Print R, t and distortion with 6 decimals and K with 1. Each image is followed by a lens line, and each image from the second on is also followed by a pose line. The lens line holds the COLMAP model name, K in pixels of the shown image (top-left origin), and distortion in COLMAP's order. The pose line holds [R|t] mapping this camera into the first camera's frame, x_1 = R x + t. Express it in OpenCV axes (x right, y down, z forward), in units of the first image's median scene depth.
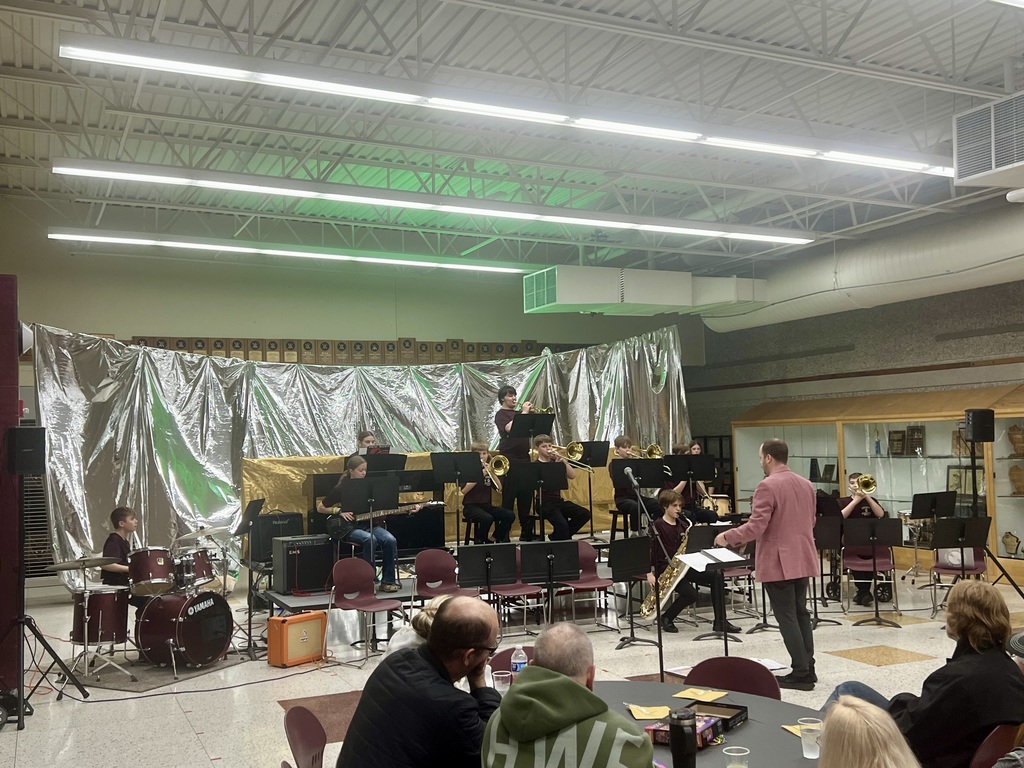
lens RADIAL K [[1026.8, 0, 513.4], [0, 1026.8, 398.3], [0, 0, 1]] dist [0.277271, -0.785098]
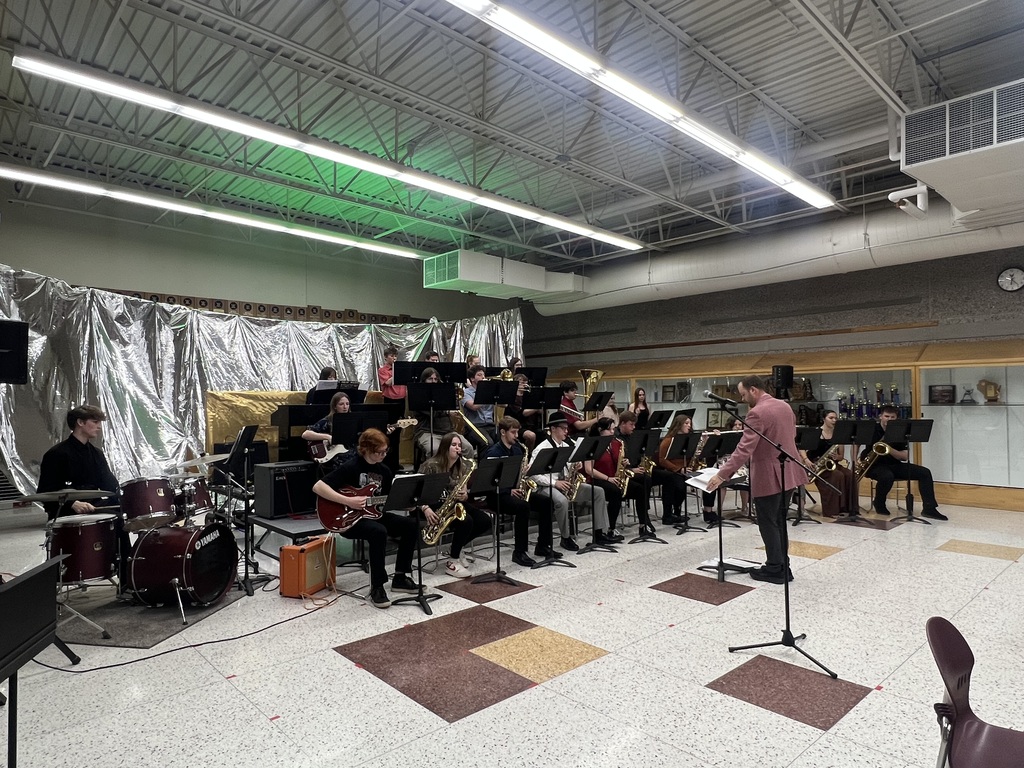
lens RADIAL K [[627.8, 0, 512.0], [0, 627.8, 384.0], [0, 0, 1]] dist [-0.017771, -0.002554]
pose [[0.953920, 0.024325, 0.299073, -0.128916], [-0.028442, 0.999551, 0.009420, 0.030309], [-0.298710, -0.017492, 0.954184, 0.246034]]
